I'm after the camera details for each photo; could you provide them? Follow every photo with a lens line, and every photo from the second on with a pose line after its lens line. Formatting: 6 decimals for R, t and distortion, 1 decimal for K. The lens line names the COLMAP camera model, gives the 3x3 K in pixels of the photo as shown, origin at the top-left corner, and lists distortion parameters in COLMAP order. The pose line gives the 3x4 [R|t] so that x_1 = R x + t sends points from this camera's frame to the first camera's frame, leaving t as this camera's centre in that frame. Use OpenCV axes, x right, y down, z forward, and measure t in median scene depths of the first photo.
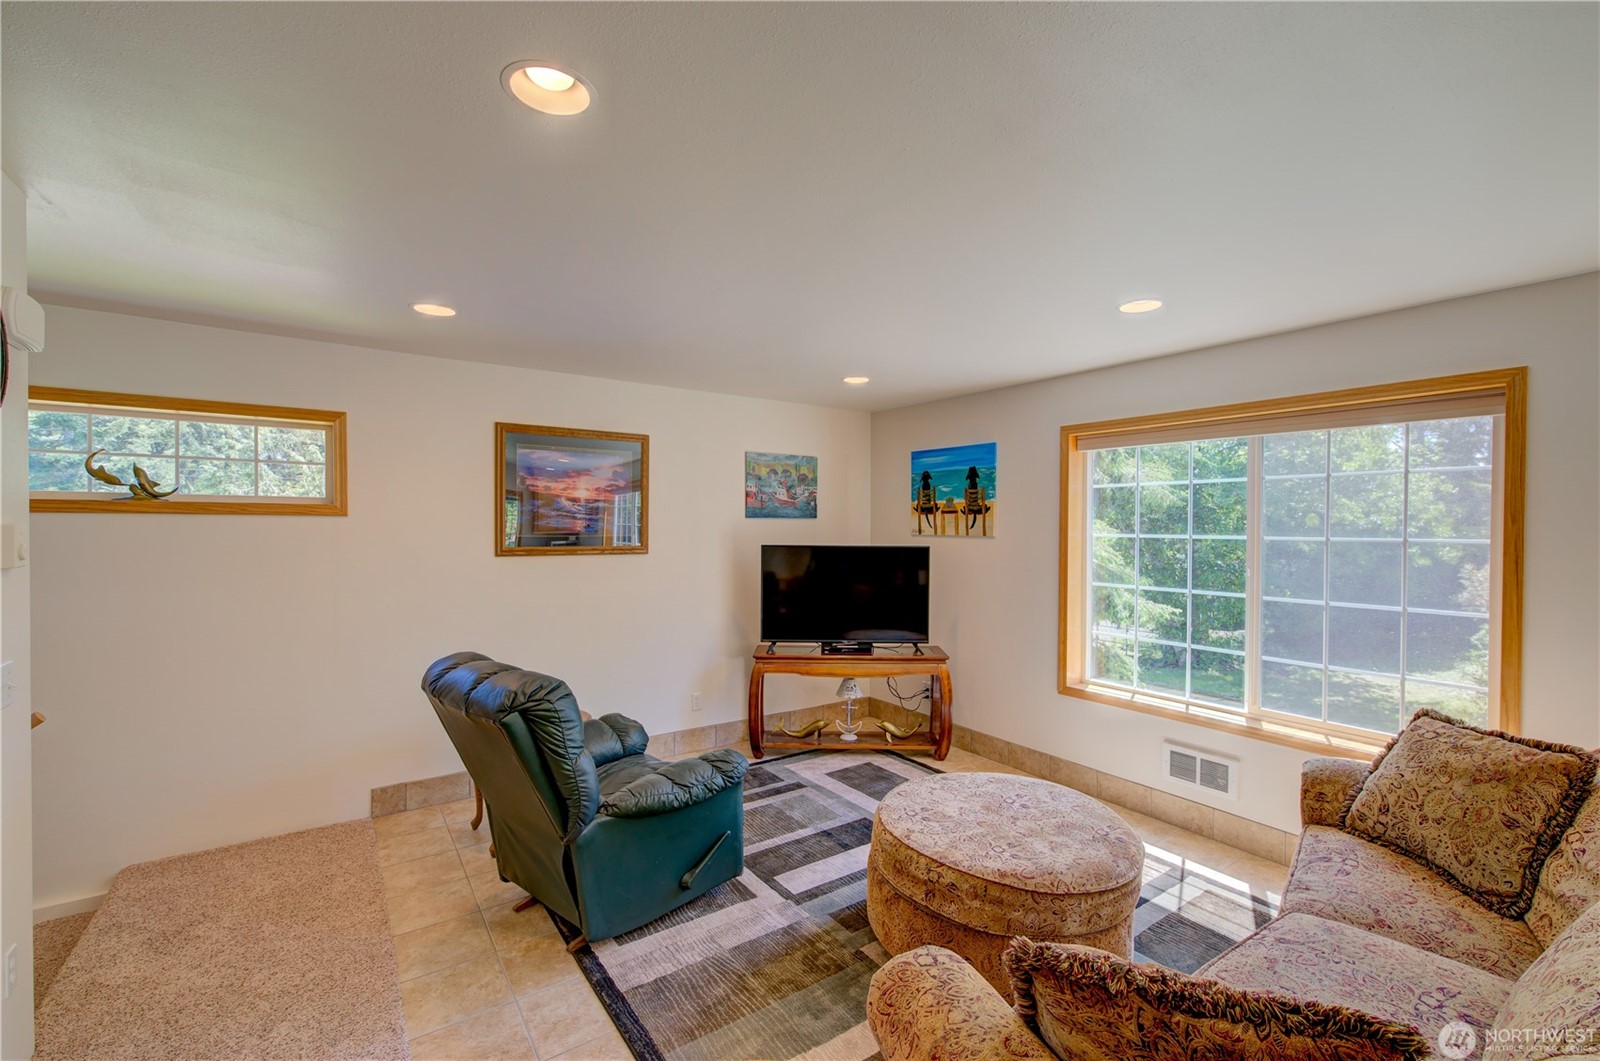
lens RADIAL K [[680.9, 0, 808.5], [0, 680.9, 531.9], [0, 0, 1]] dist [-0.002192, 0.000032]
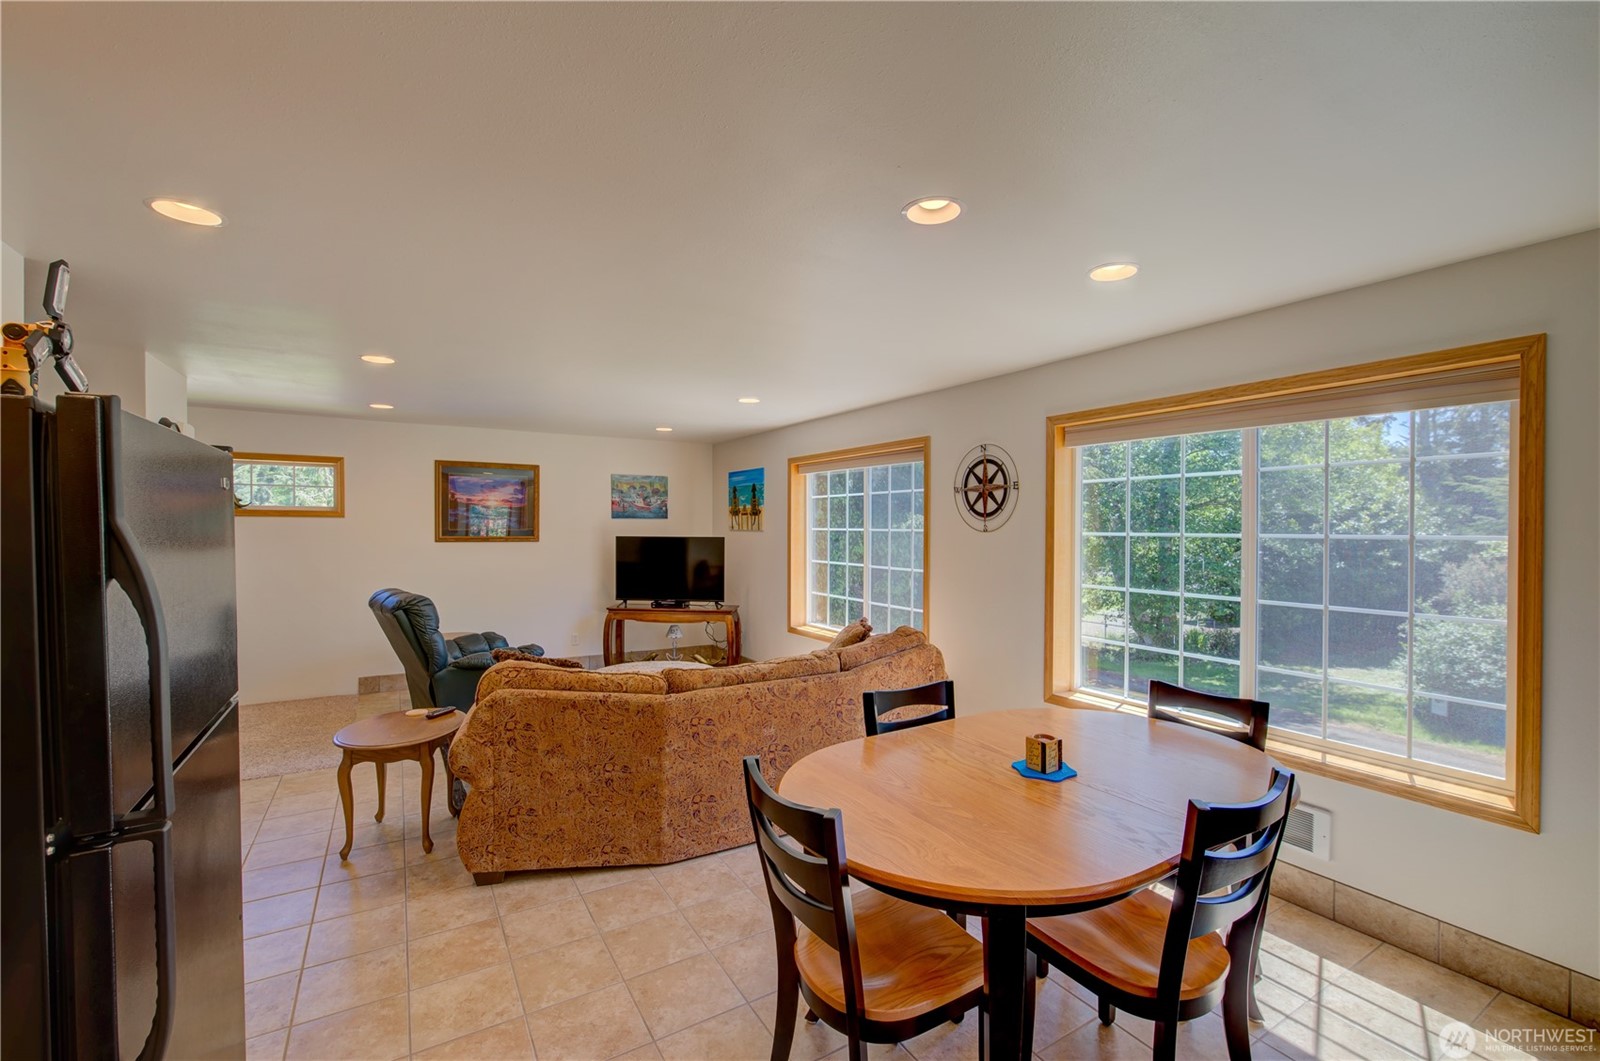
lens RADIAL K [[680.9, 0, 808.5], [0, 680.9, 531.9], [0, 0, 1]] dist [-0.002192, 0.000032]
pose [[0.997689, -0.000340, -0.067950, 0.468342], [0.000203, 0.999998, -0.002026, 0.013136], [0.067950, 0.002007, 0.997687, -0.490486]]
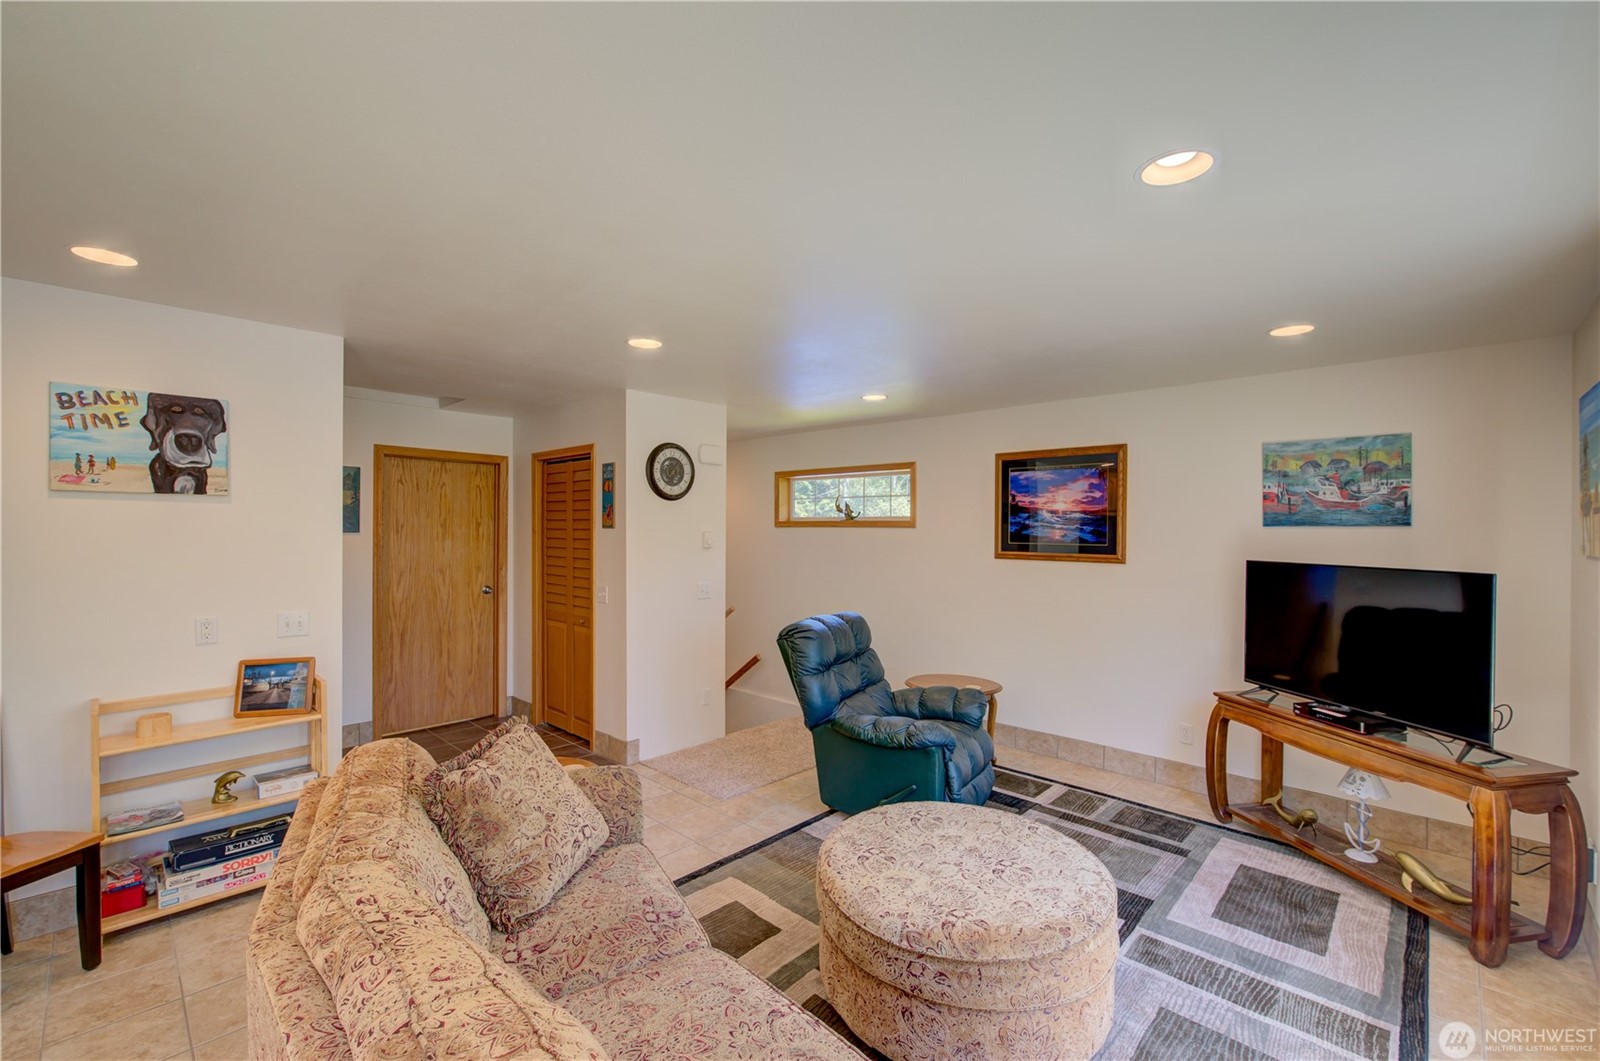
lens RADIAL K [[678.9, 0, 802.4], [0, 678.9, 530.9], [0, 0, 1]] dist [0.001178, 0.000449]
pose [[0.186012, -0.003015, -0.982543, 0.622714], [-0.018020, 0.999817, -0.006479, -0.000846], [0.982382, 0.018911, 0.185924, 0.345143]]
